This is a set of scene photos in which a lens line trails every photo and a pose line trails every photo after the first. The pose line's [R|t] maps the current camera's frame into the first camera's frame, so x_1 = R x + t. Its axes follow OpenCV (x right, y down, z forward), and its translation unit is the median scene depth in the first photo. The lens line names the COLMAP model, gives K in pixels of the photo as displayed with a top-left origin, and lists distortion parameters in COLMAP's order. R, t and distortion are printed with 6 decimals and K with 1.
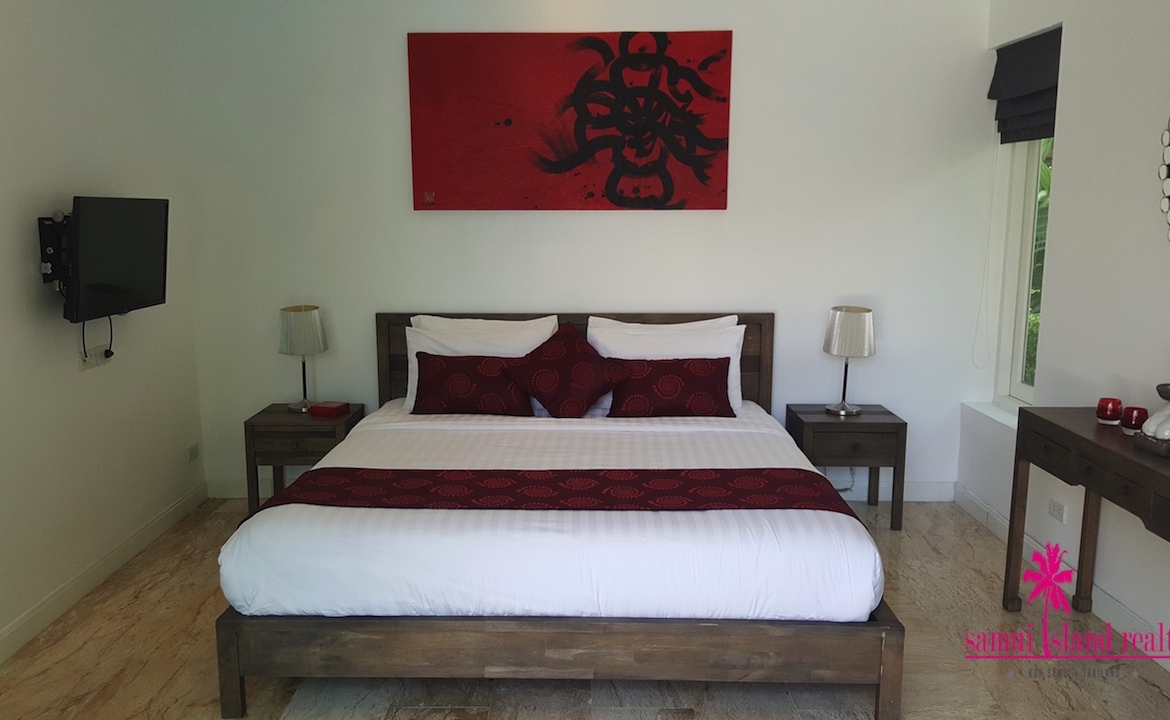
lens RADIAL K [[959.3, 0, 583.0], [0, 959.3, 365.9], [0, 0, 1]] dist [0.058156, -0.099625]
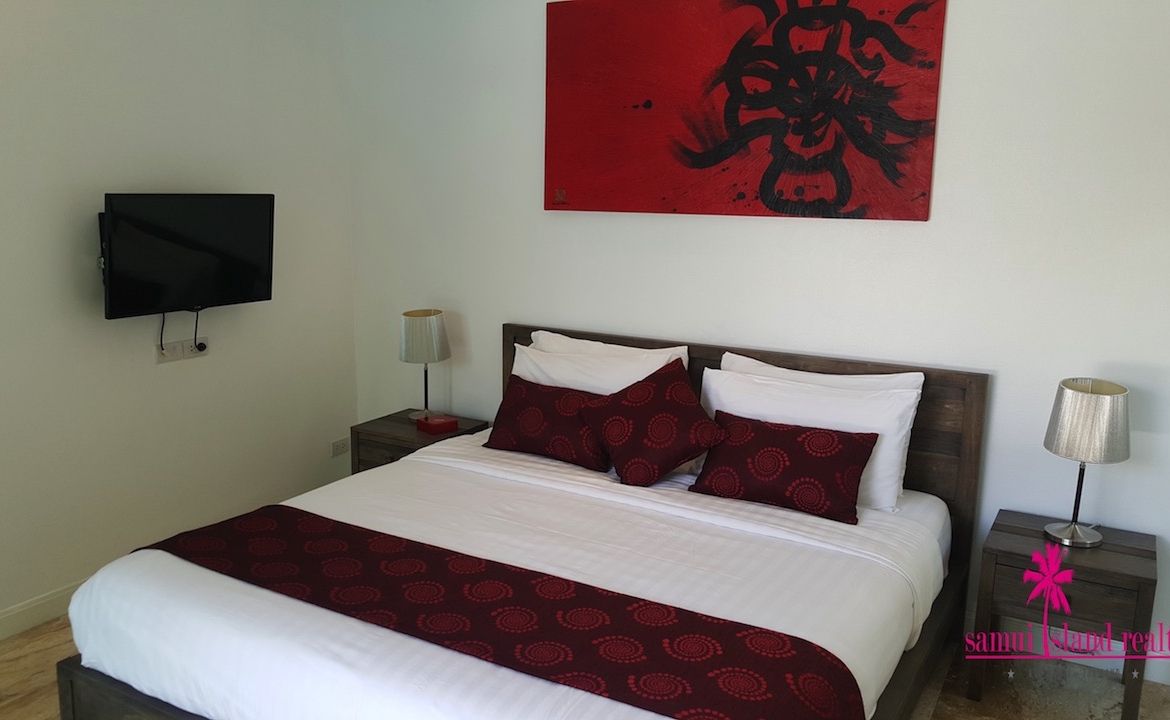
lens RADIAL K [[959.3, 0, 578.7], [0, 959.3, 357.1], [0, 0, 1]] dist [0.058156, -0.099625]
pose [[0.866537, 0.105381, -0.487862, 0.288688], [-0.097096, 0.994374, 0.042328, -0.070112], [0.489578, 0.010691, 0.871894, 0.266509]]
